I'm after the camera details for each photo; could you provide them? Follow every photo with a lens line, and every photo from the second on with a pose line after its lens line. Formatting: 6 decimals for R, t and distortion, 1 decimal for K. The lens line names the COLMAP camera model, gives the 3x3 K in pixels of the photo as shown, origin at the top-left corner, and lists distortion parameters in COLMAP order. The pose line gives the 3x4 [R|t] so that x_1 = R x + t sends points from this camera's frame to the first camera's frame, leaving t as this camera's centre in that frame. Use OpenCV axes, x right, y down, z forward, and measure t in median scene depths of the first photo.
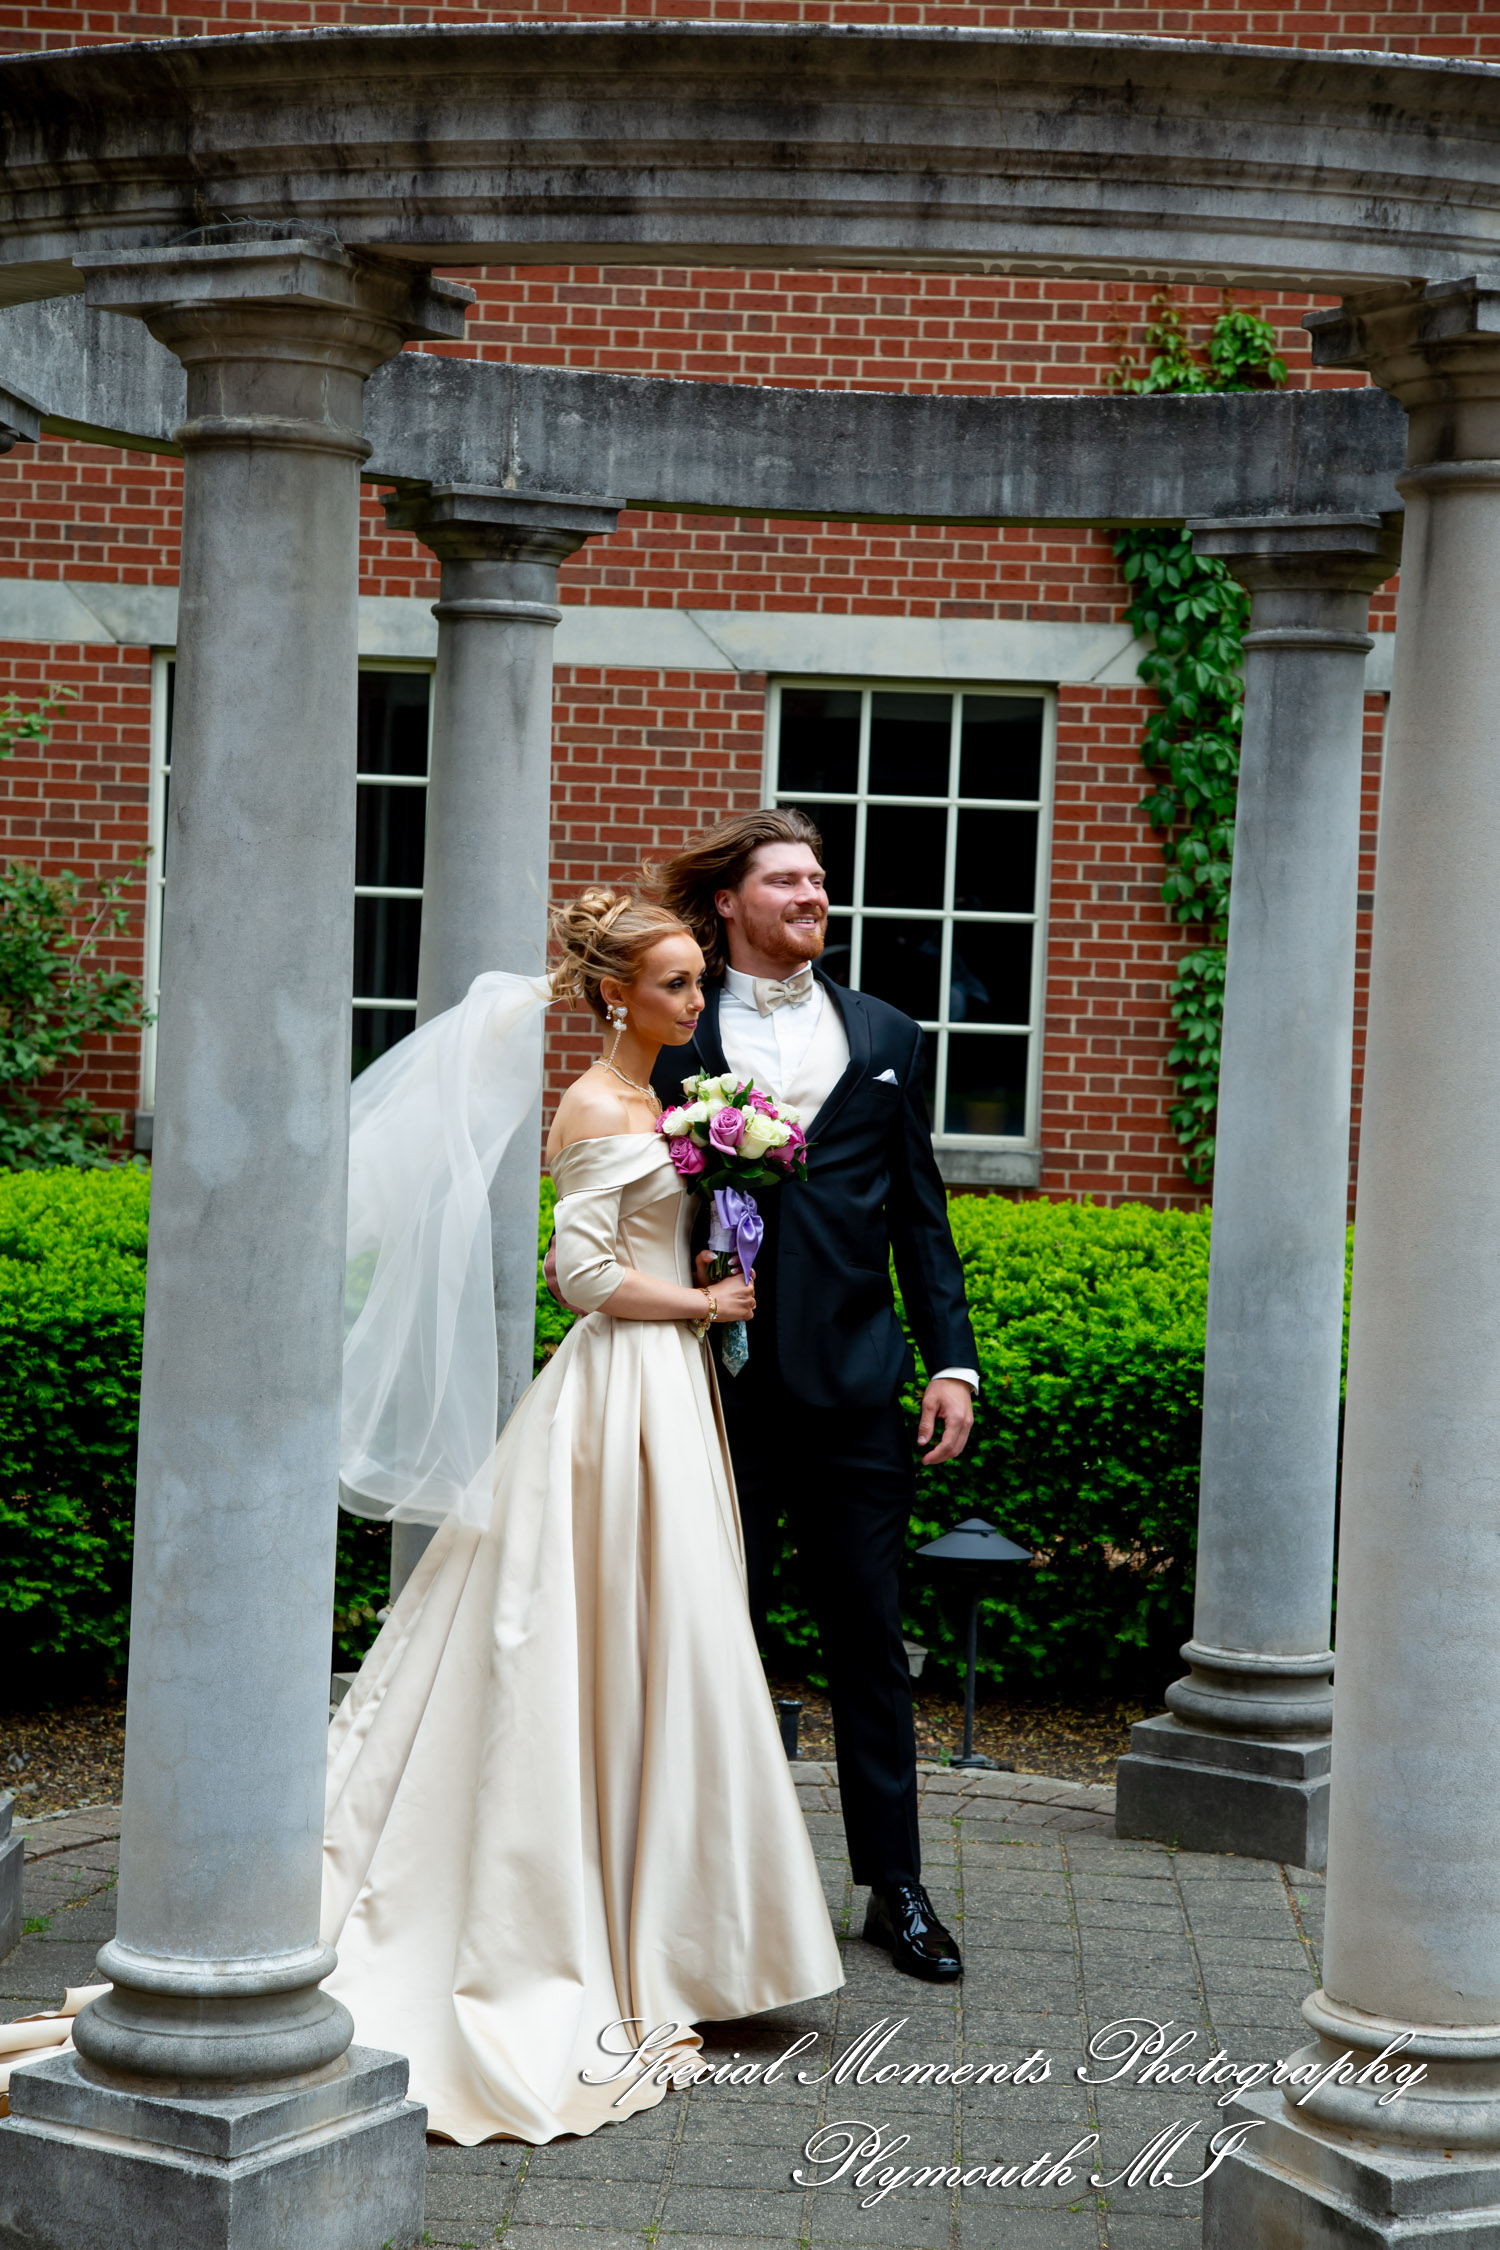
lens RADIAL K [[4303.2, 0, 802.7], [0, 4303.2, 1133.3], [0, 0, 1]] dist [0.304728, 0.215708]
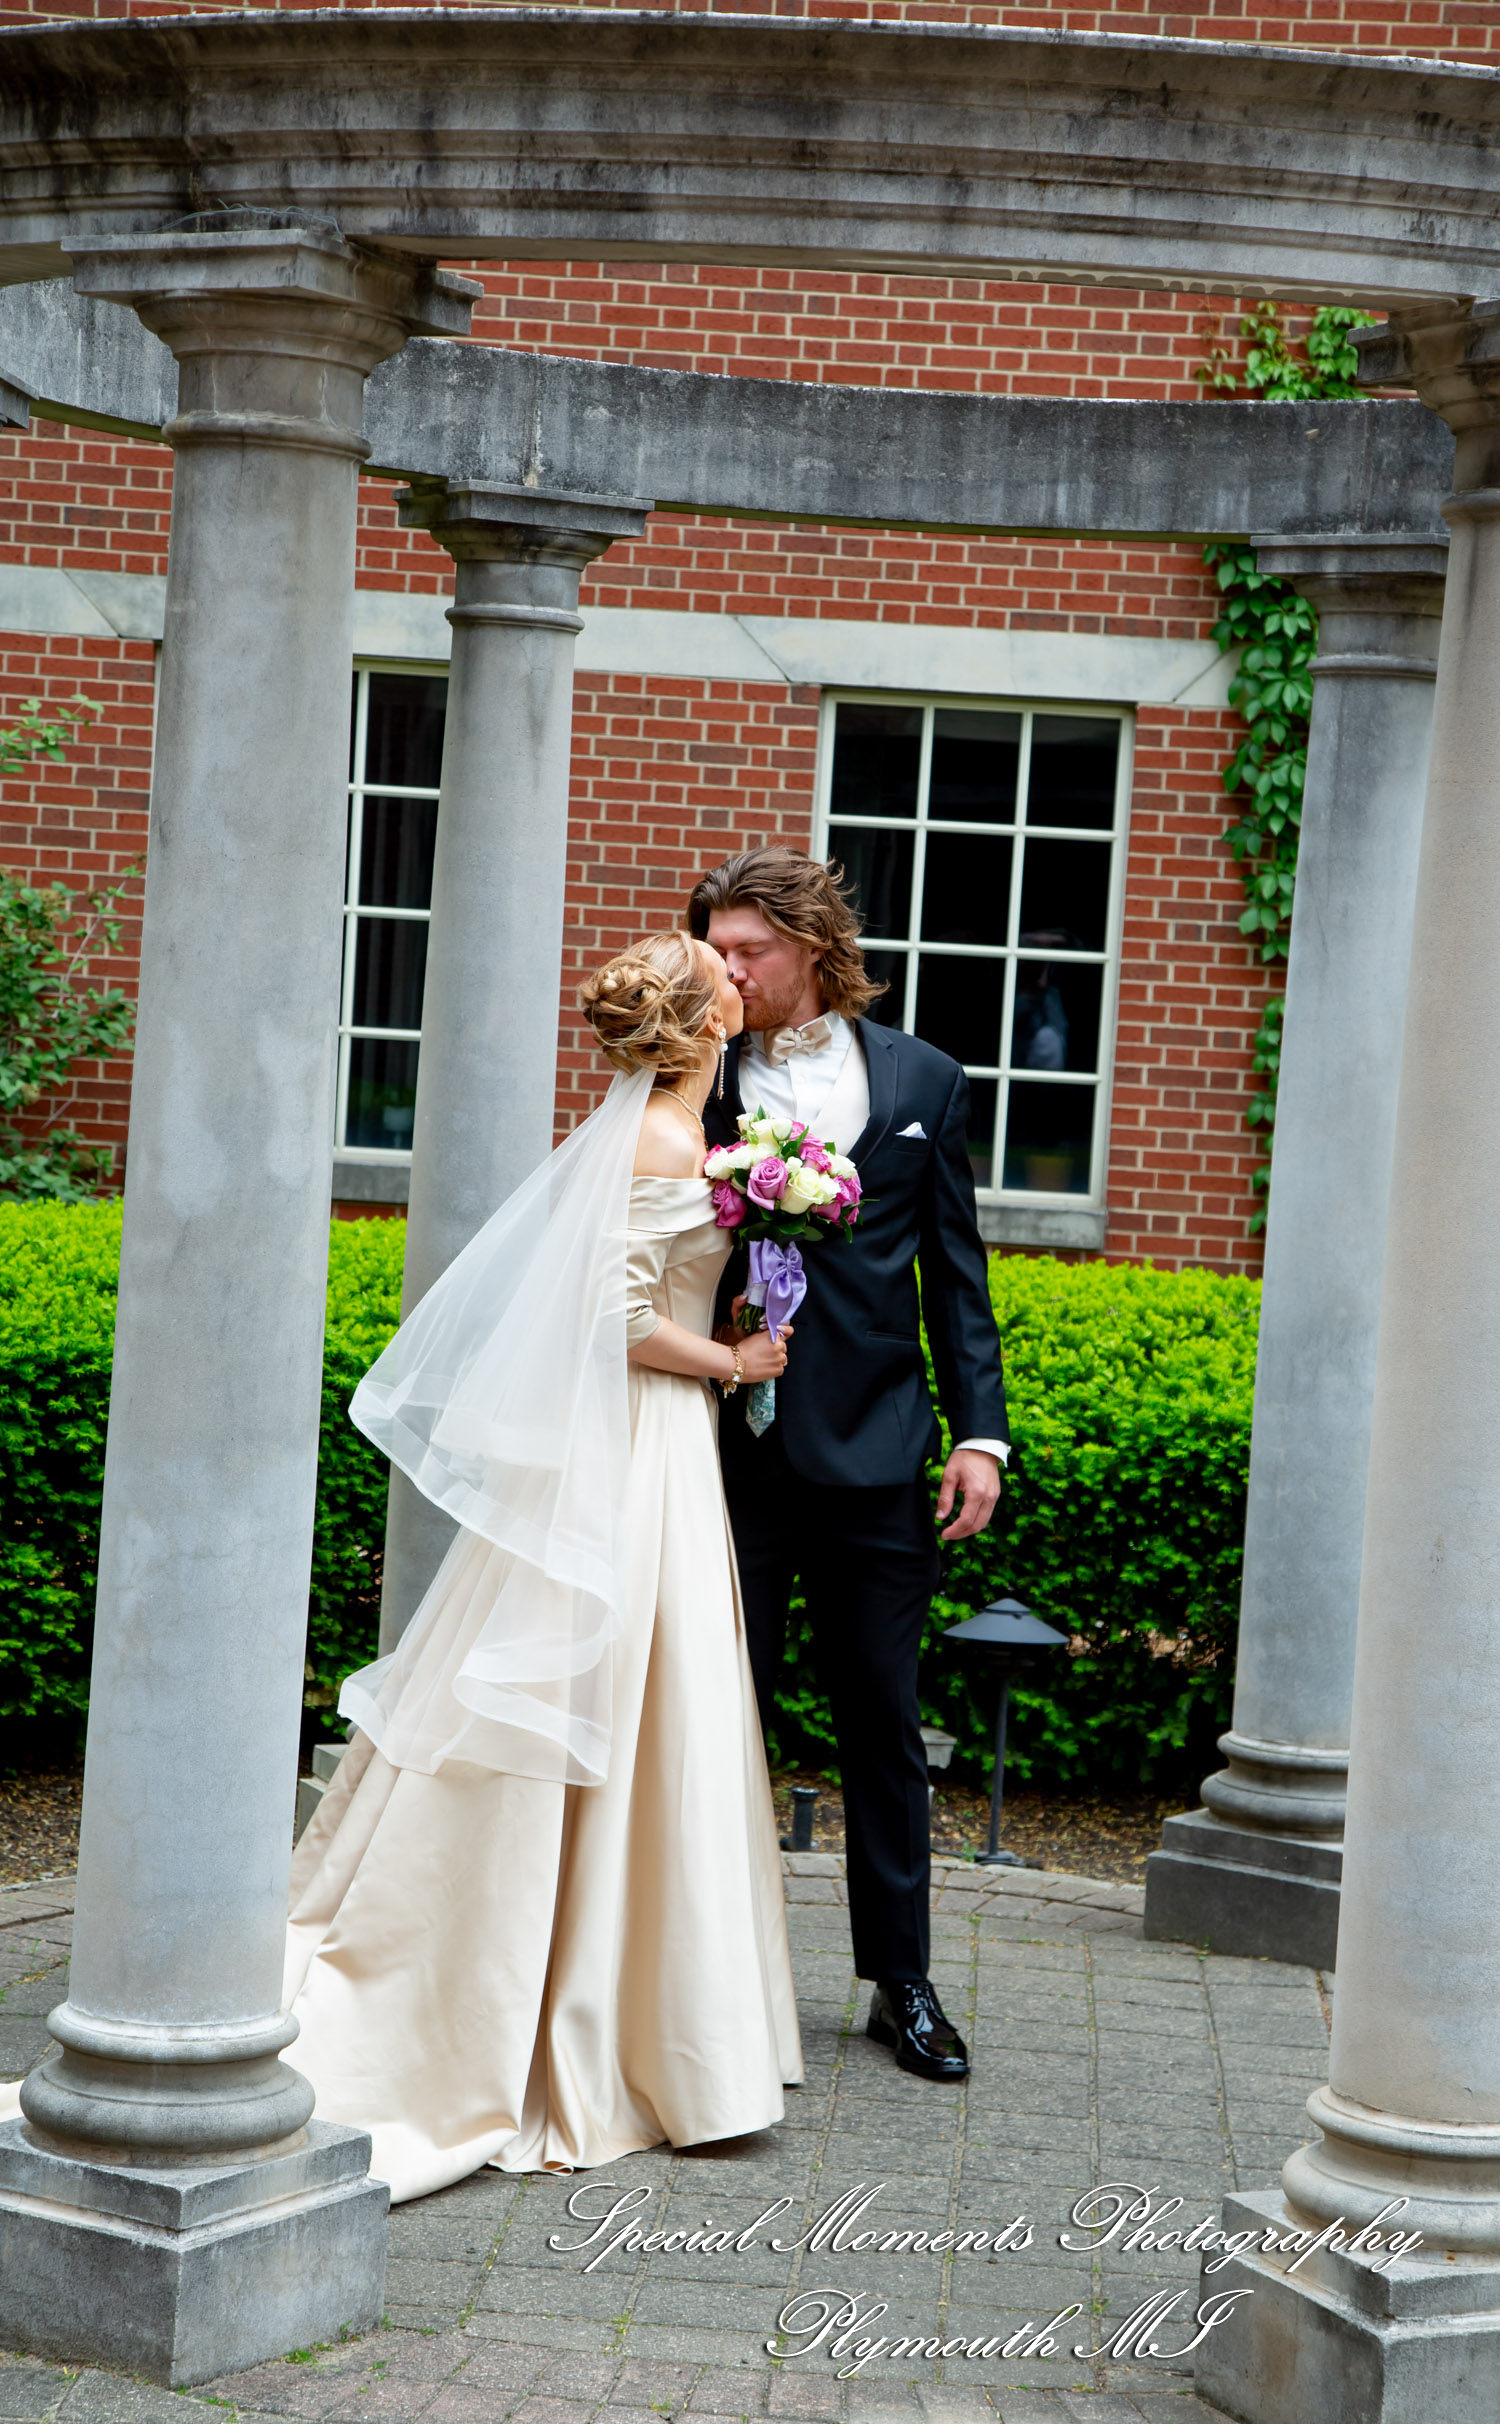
lens RADIAL K [[4776.9, 0, 829.7], [0, 4776.9, 1201.1], [0, 0, 1]] dist [0.389118, -0.014940]
pose [[0.999672, 0.023353, -0.010505, 0.011695], [-0.023332, 0.999725, 0.002153, 0.002201], [0.010552, -0.001907, 0.999943, -0.043229]]
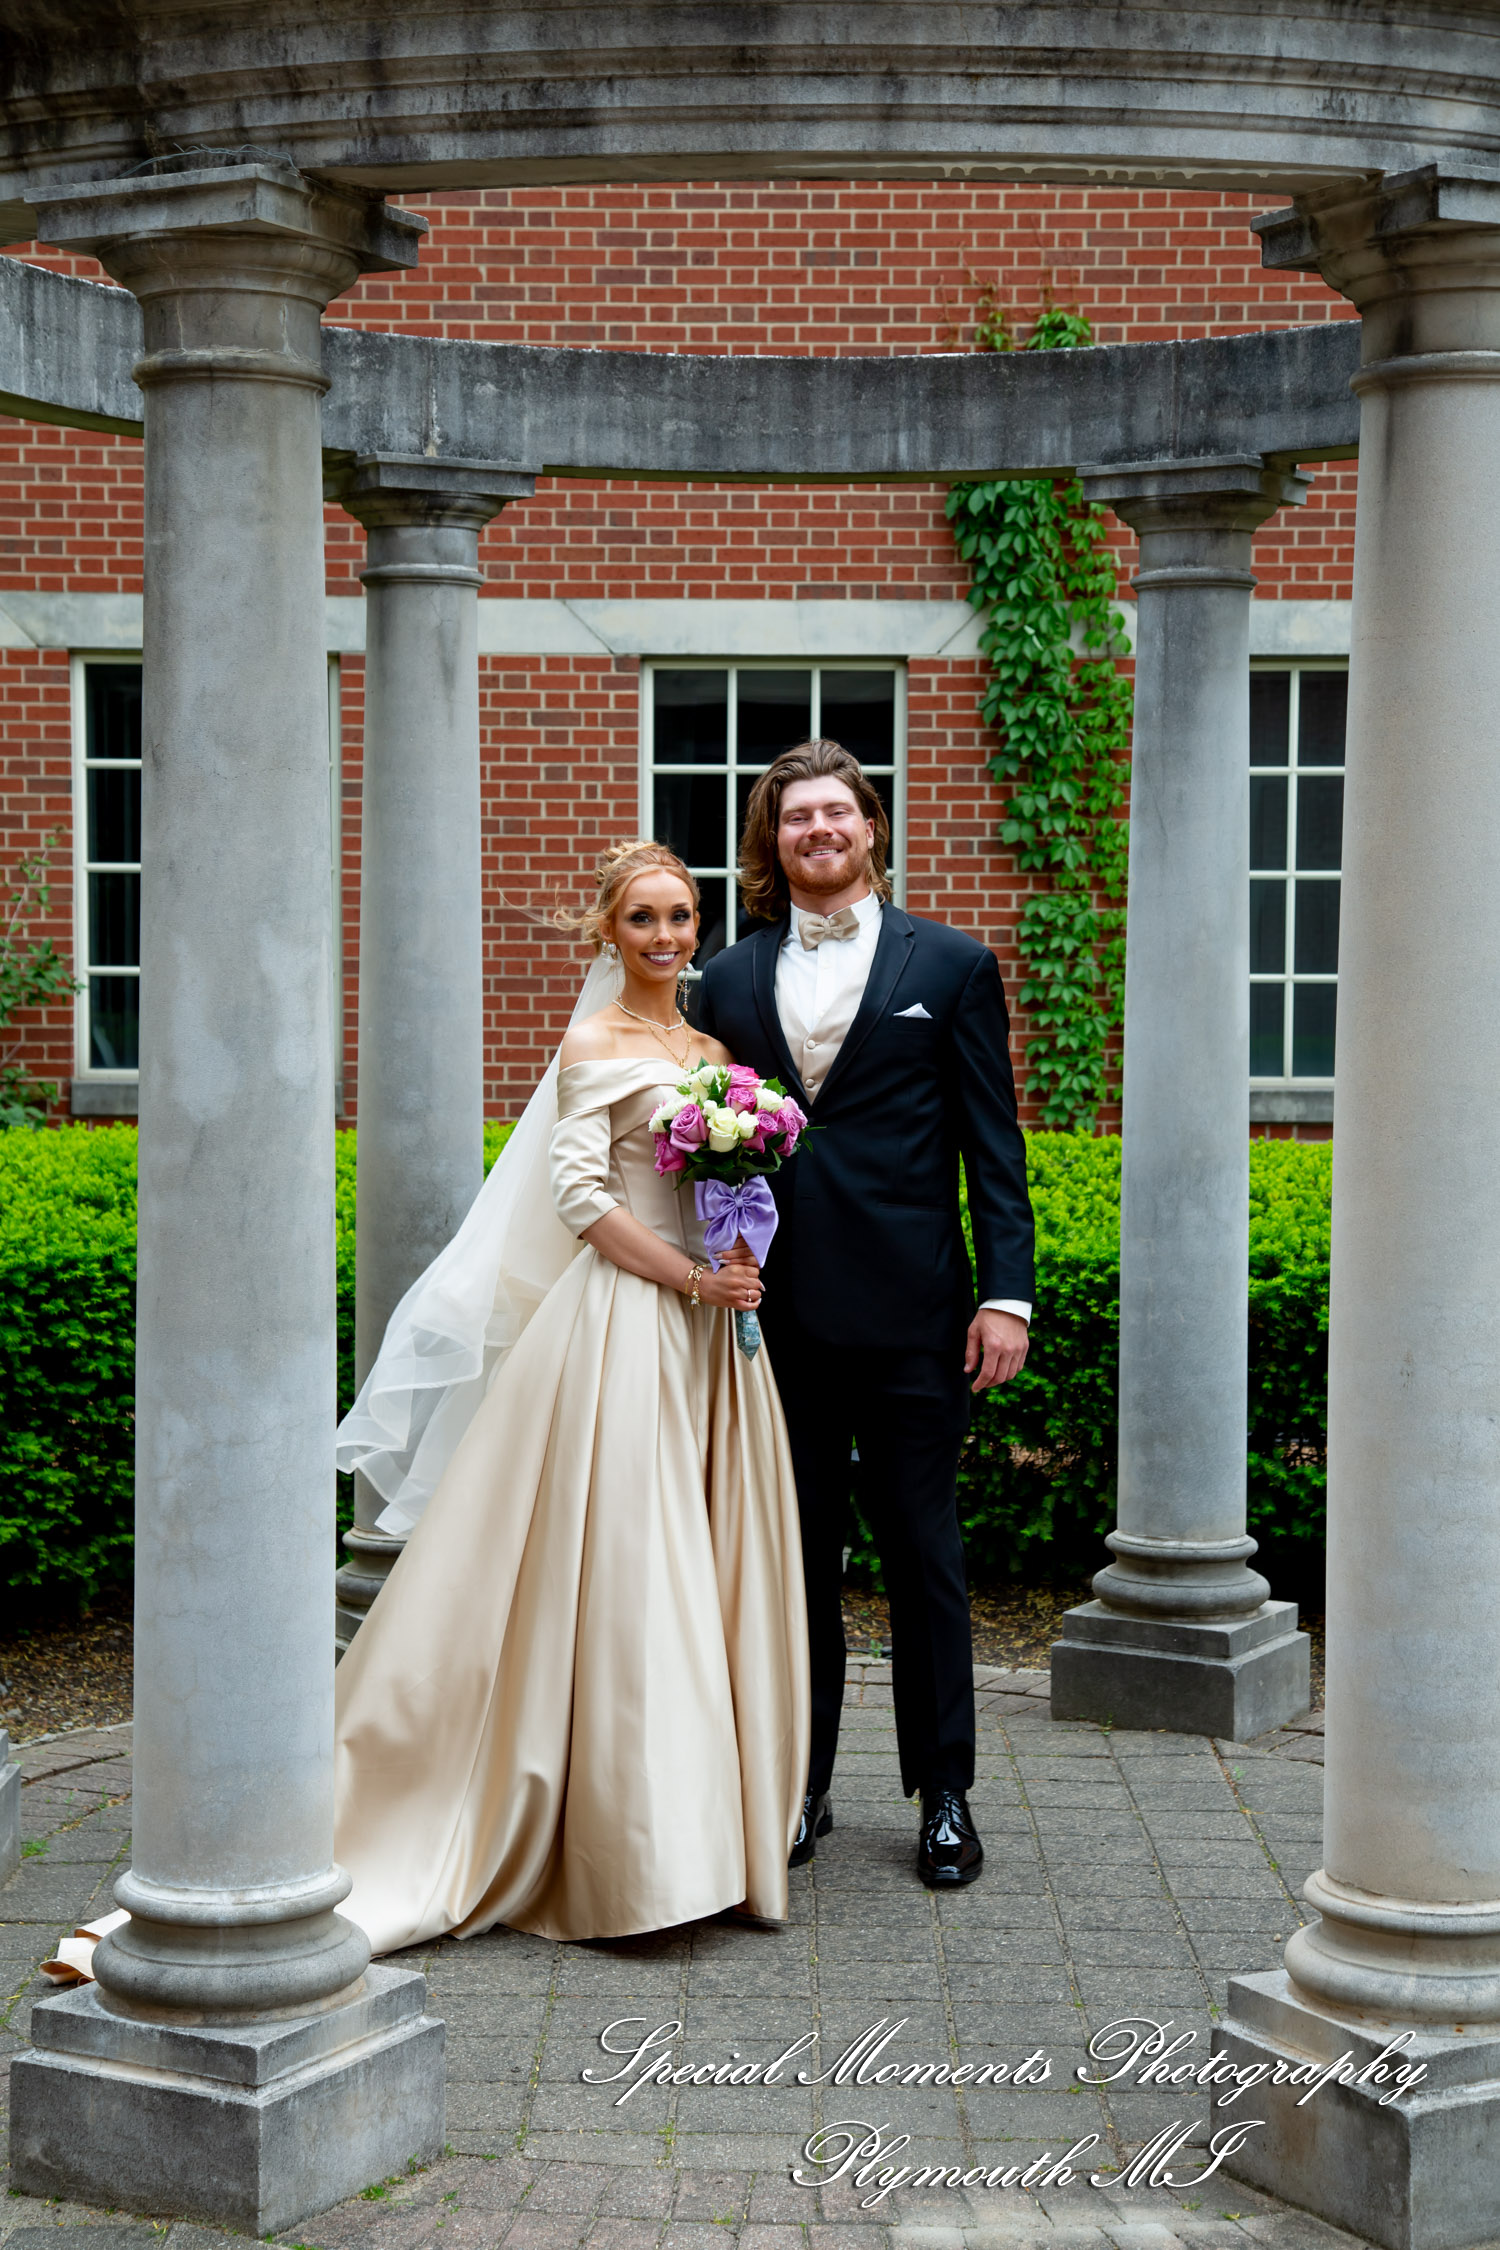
lens RADIAL K [[3756.9, 0, 750.0], [0, 3756.9, 1125.0], [0, 0, 1]] dist [0.251295, 0.102632]
pose [[0.998839, -0.036226, 0.031757, -0.025554], [0.035957, 0.999313, 0.008994, 0.006687], [-0.032061, -0.007842, 0.999455, 0.083412]]
